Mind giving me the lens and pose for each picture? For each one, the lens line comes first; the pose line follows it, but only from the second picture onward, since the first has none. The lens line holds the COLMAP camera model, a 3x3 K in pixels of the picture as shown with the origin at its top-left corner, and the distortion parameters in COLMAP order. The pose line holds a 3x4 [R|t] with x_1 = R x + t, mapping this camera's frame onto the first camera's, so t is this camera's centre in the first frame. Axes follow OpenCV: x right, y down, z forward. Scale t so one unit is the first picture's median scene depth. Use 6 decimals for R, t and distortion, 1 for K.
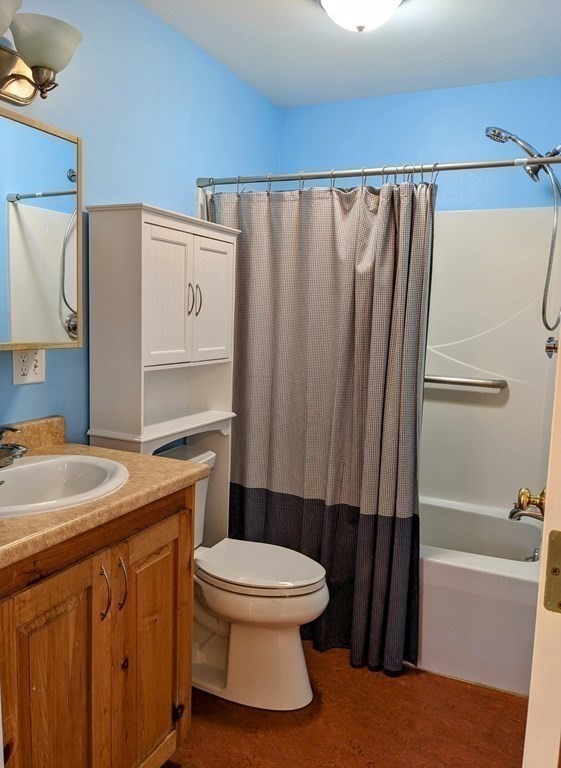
lens RADIAL K [[607.6, 0, 274.8], [0, 607.6, 382.1], [0, 0, 1]] dist [0.048212, -0.008631]
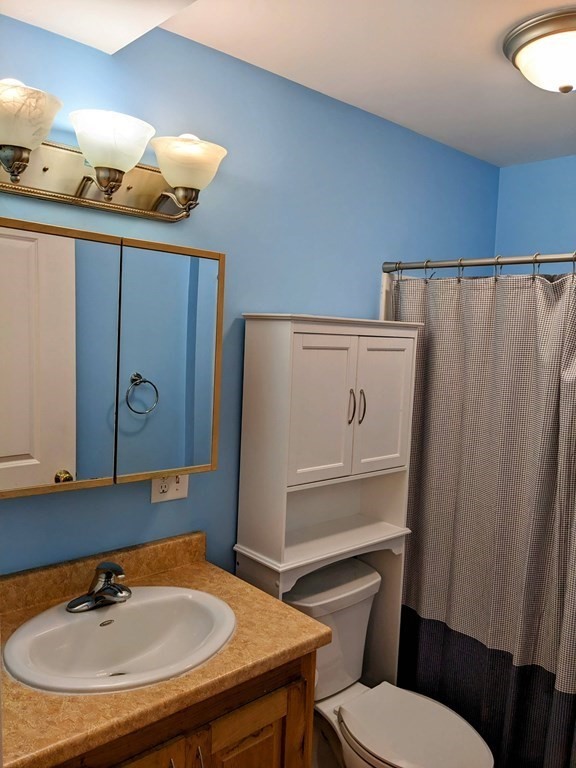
lens RADIAL K [[606.0, 0, 290.0], [0, 606.0, 389.7], [0, 0, 1]] dist [0.063248, -0.099829]
pose [[0.926110, 0.039812, -0.375146, 0.120026], [-0.057063, 0.997757, -0.034983, -0.136404], [0.372912, 0.053805, 0.926305, 0.151451]]
